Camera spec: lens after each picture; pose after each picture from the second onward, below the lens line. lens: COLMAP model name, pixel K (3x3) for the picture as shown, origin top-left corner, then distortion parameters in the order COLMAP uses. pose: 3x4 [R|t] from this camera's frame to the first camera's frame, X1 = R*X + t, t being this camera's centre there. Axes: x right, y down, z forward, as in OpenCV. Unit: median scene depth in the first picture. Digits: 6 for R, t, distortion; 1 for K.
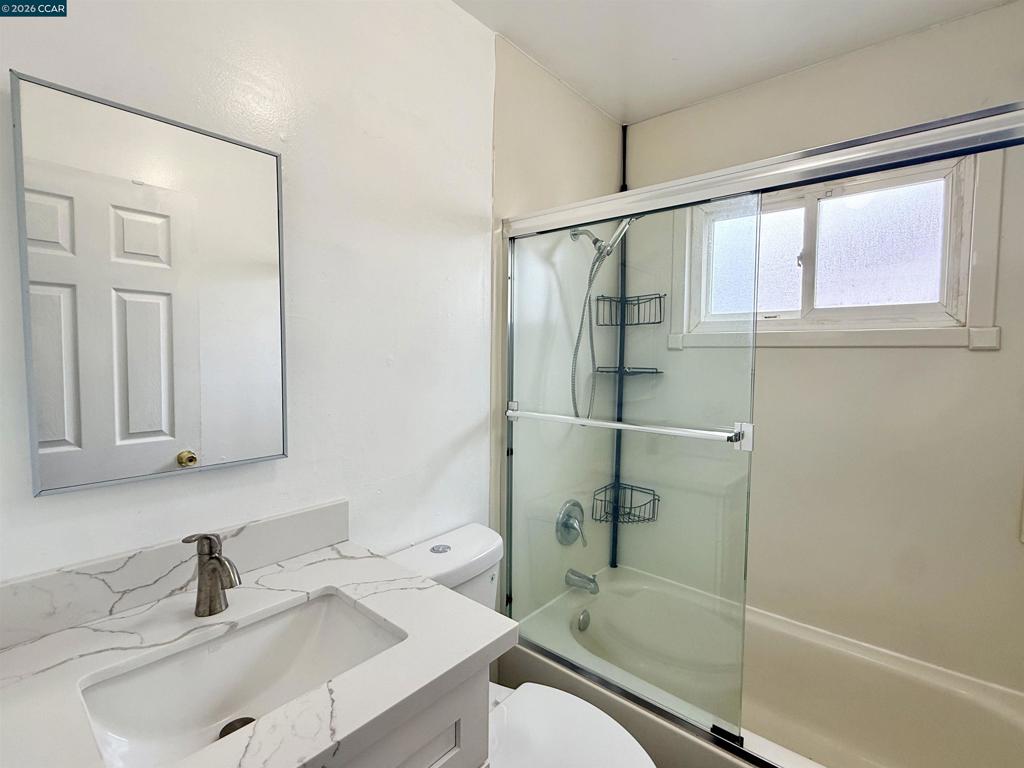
lens RADIAL K [[484.6, 0, 508.2], [0, 484.6, 383.7], [0, 0, 1]] dist [-0.002654, 0.000219]
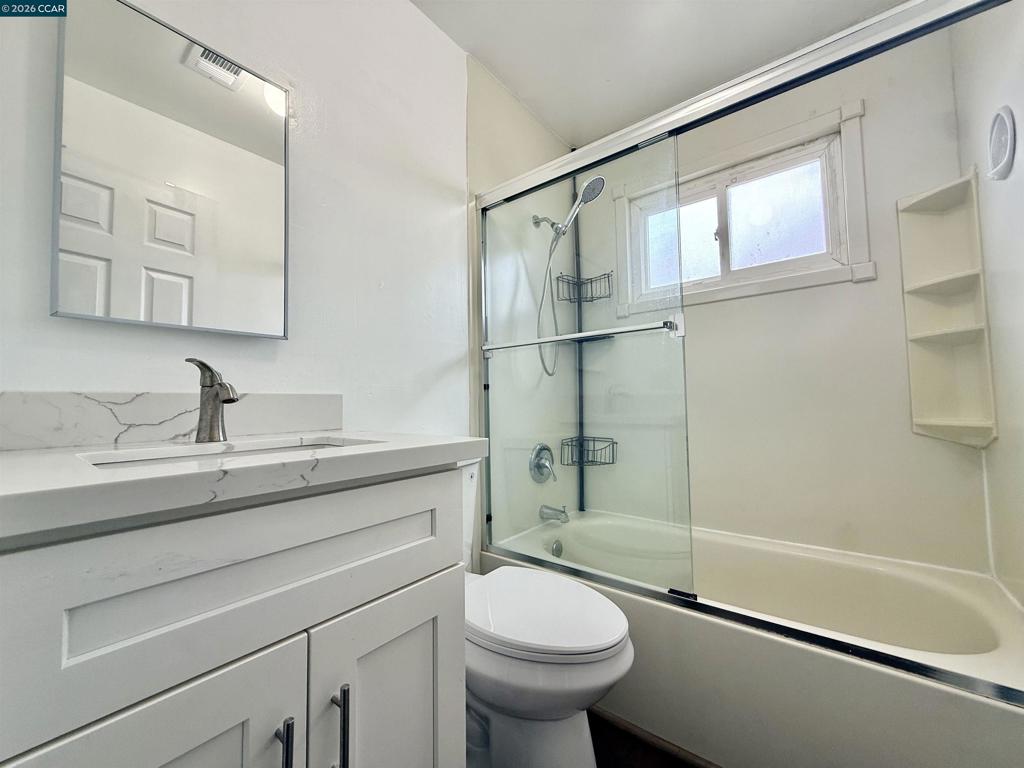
lens RADIAL K [[410.1, 0, 509.3], [0, 410.1, 381.9], [0, 0, 1]] dist [-0.000539, -0.000142]
pose [[0.998763, -0.025559, 0.042644, 0.014772], [0.029906, 0.994063, -0.104618, 0.207267], [-0.039717, 0.105764, 0.993598, 0.011885]]
